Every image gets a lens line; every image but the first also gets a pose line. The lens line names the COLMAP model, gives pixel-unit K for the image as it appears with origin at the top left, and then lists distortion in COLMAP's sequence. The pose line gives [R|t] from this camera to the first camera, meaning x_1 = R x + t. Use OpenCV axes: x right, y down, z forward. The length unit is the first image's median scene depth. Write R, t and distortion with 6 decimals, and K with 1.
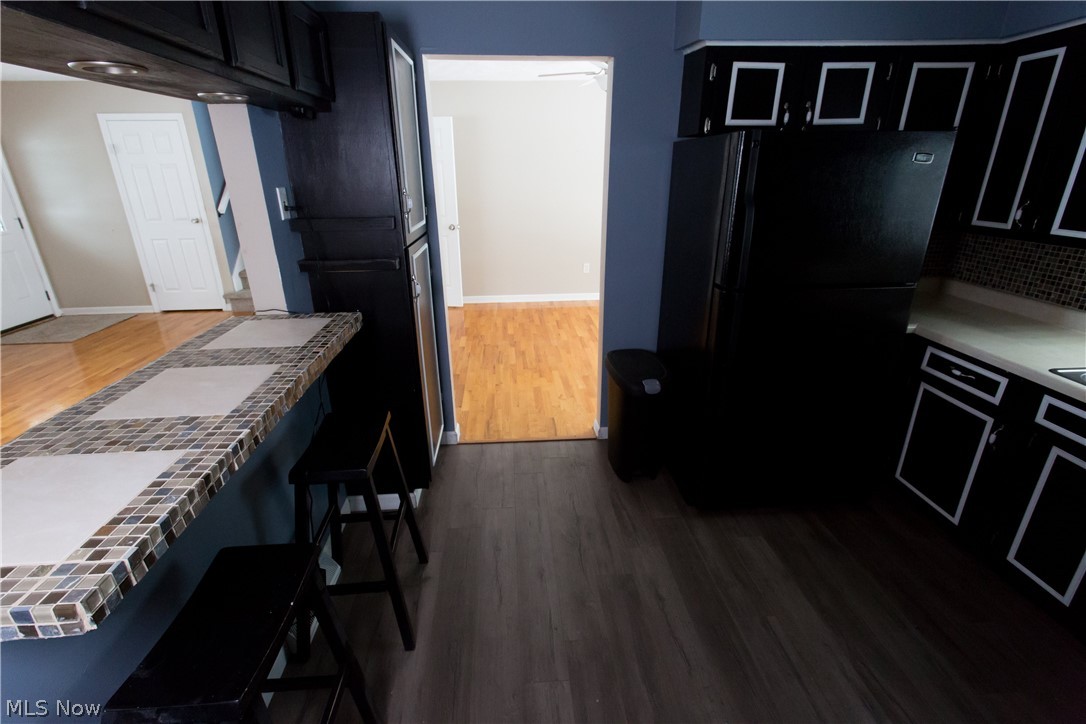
lens RADIAL K [[511.3, 0, 539.7], [0, 511.3, 361.8], [0, 0, 1]] dist [-0.000524, 0.001405]
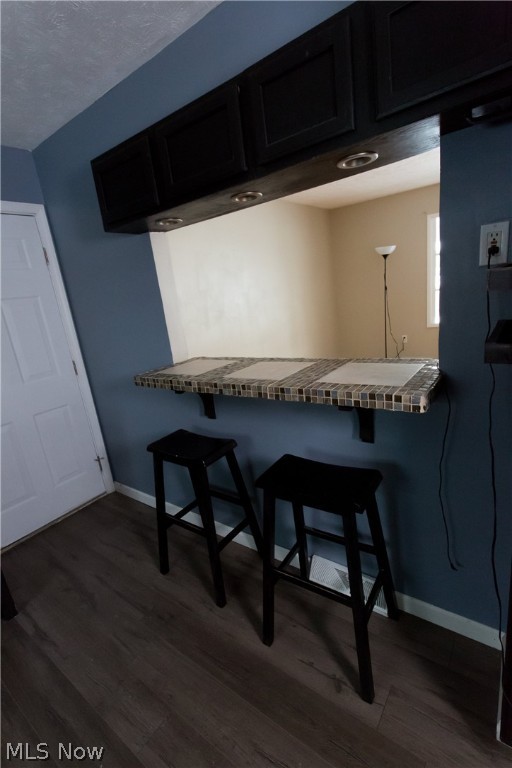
lens RADIAL K [[361.6, 0, 256.0], [0, 361.6, 384.0], [0, 0, 1]] dist [-0.000524, 0.001405]
pose [[-0.638666, 0.279923, -0.716763, 0.215740], [-0.153571, 0.866377, 0.475191, -0.385228], [0.754004, 0.413562, -0.510338, 1.258194]]
